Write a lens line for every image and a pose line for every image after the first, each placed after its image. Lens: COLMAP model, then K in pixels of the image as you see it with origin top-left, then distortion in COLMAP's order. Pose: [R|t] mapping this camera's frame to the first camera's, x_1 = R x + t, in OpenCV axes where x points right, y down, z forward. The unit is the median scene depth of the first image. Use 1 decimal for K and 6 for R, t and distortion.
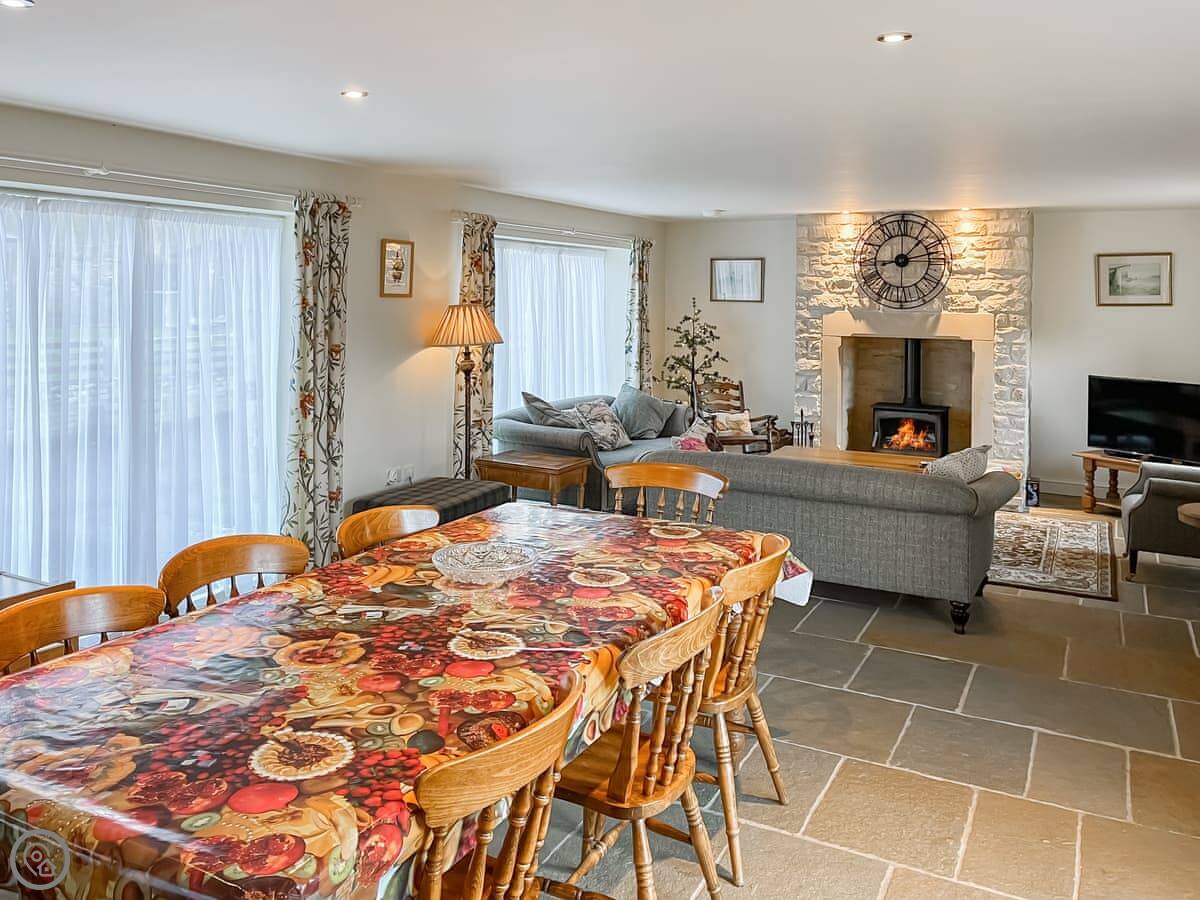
lens RADIAL K [[989.6, 0, 581.4], [0, 989.6, 294.7], [0, 0, 1]] dist [0.032385, -0.007236]
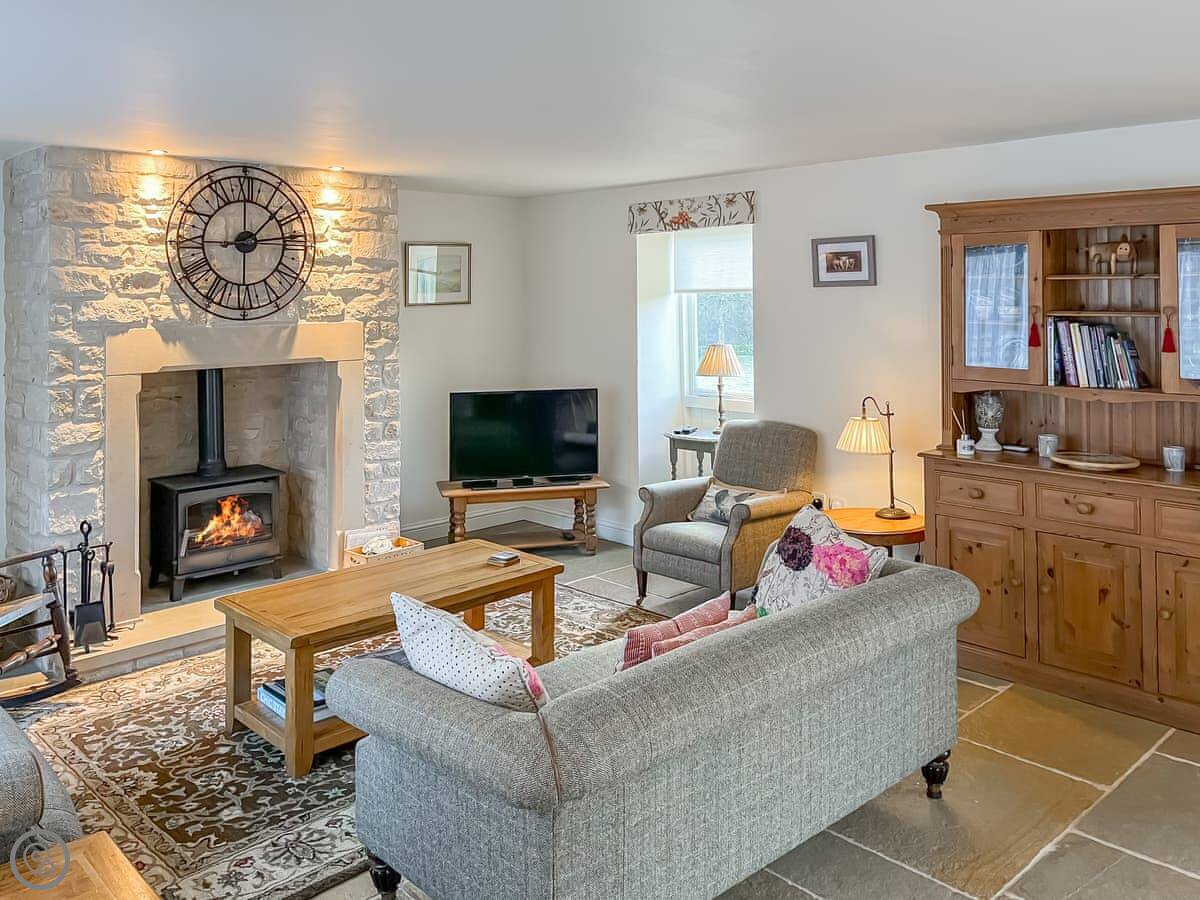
lens RADIAL K [[989.6, 0, 611.6], [0, 989.6, 284.6], [0, 0, 1]] dist [0.032385, -0.007236]
pose [[0.306444, -0.006822, 0.951864, -0.195084], [0.012818, 0.999913, 0.003040, -0.006589], [-0.951803, 0.011270, 0.306504, 0.588847]]
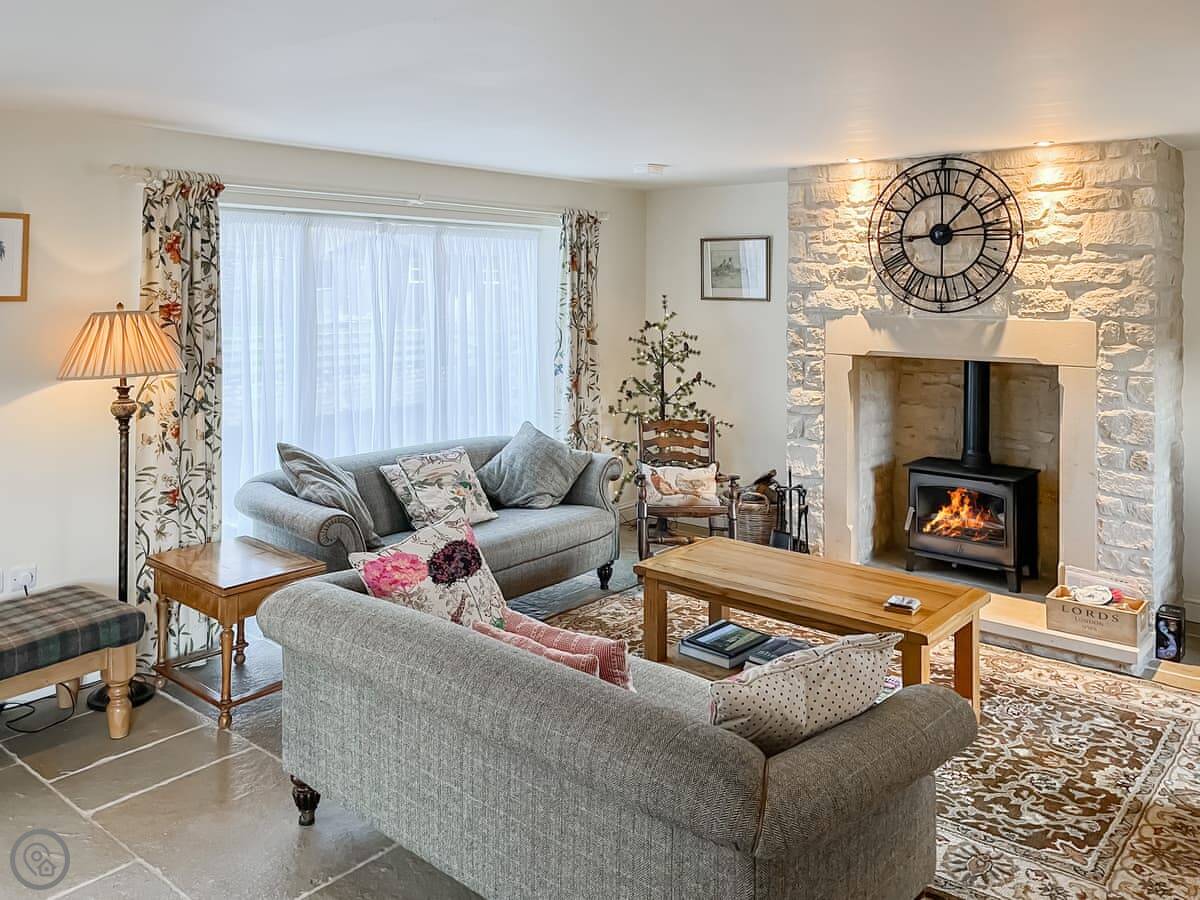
lens RADIAL K [[989.6, 0, 577.6], [0, 989.6, 290.4], [0, 0, 1]] dist [0.032385, -0.007236]
pose [[0.974027, -0.006931, -0.226324, 0.239892], [0.007500, 0.999971, 0.001655, -0.002162], [0.226306, -0.003309, 0.974051, 0.344291]]
